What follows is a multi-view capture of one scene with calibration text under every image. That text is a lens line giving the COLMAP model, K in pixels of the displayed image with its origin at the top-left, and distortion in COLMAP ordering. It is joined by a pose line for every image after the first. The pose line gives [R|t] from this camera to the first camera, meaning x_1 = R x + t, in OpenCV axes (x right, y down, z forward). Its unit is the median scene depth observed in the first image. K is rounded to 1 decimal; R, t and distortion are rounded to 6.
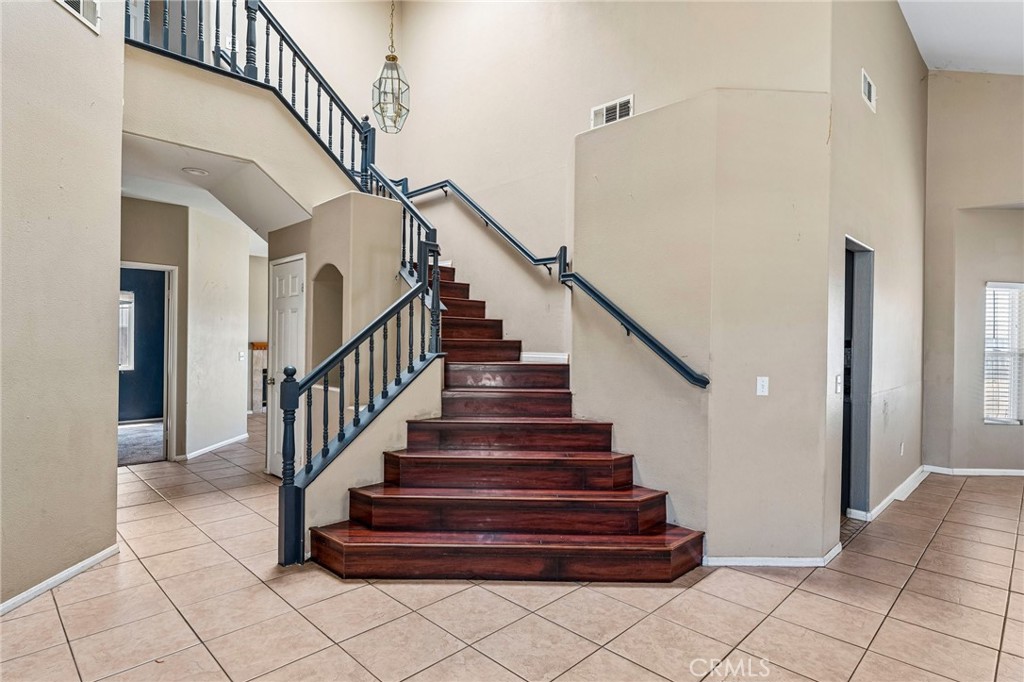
lens RADIAL K [[541.1, 0, 510.2], [0, 541.1, 342.4], [0, 0, 1]] dist [-0.001972, 0.000253]
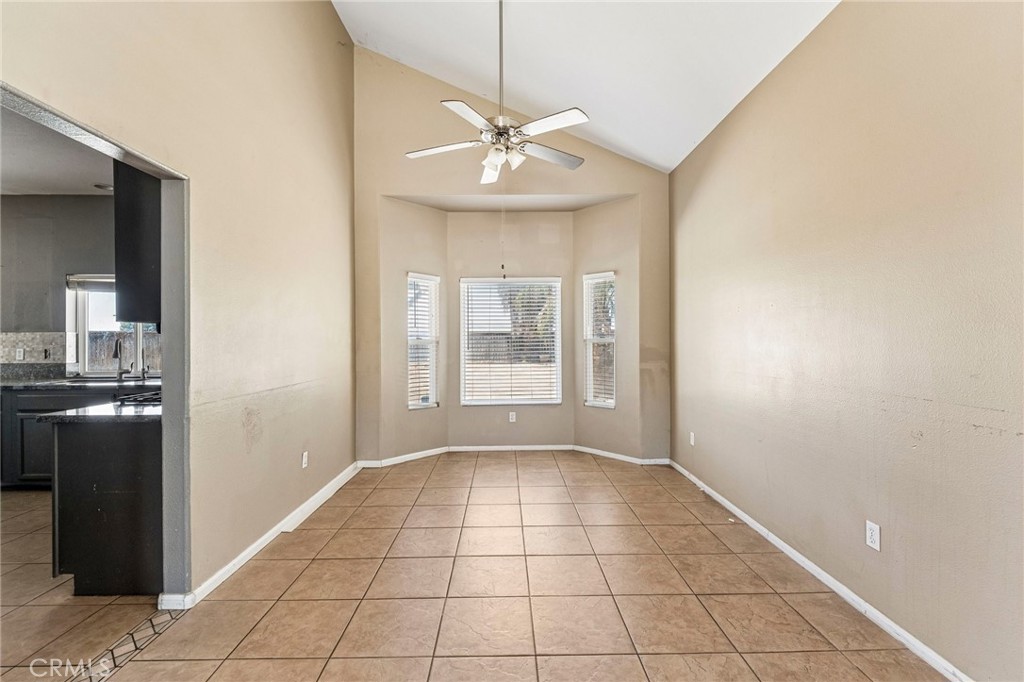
lens RADIAL K [[449.5, 0, 504.9], [0, 449.5, 345.5], [0, 0, 1]] dist [-0.002371, -0.000516]
pose [[0.706930, -0.025560, 0.706822, 0.551638], [0.018947, 0.999673, 0.017200, 0.022348], [-0.707030, 0.001233, 0.707183, 0.362311]]
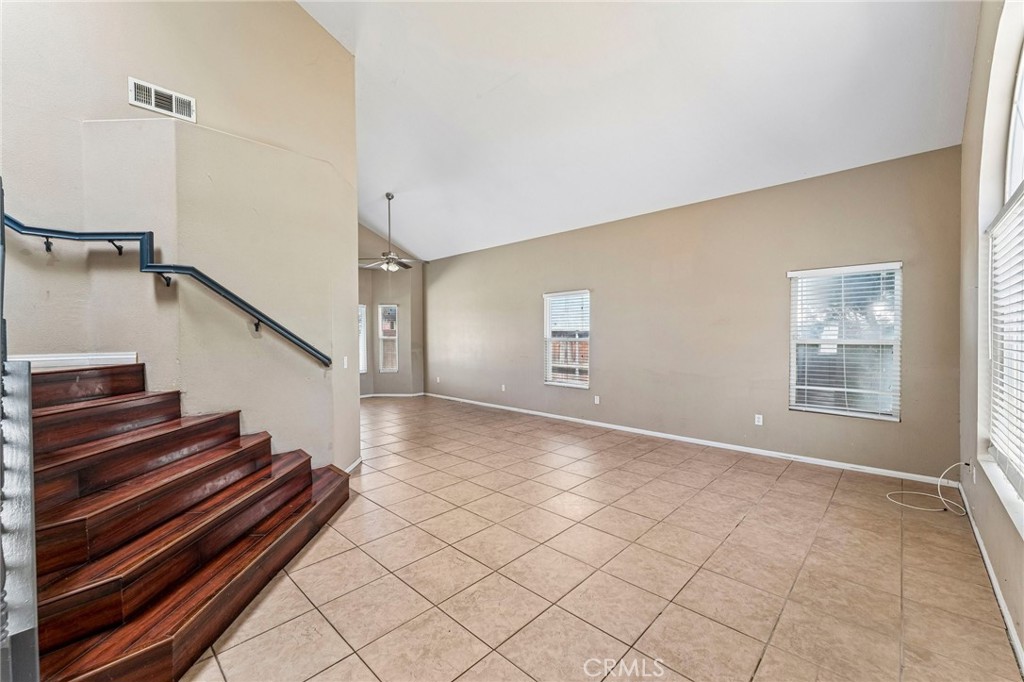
lens RADIAL K [[413.1, 0, 510.3], [0, 413.1, 343.0], [0, 0, 1]] dist [-0.000813, -0.000094]
pose [[-0.019958, -0.033863, 0.999227, -0.617978], [0.008762, 0.999382, 0.034043, -0.011933], [-0.999762, 0.009434, -0.019649, 0.429413]]
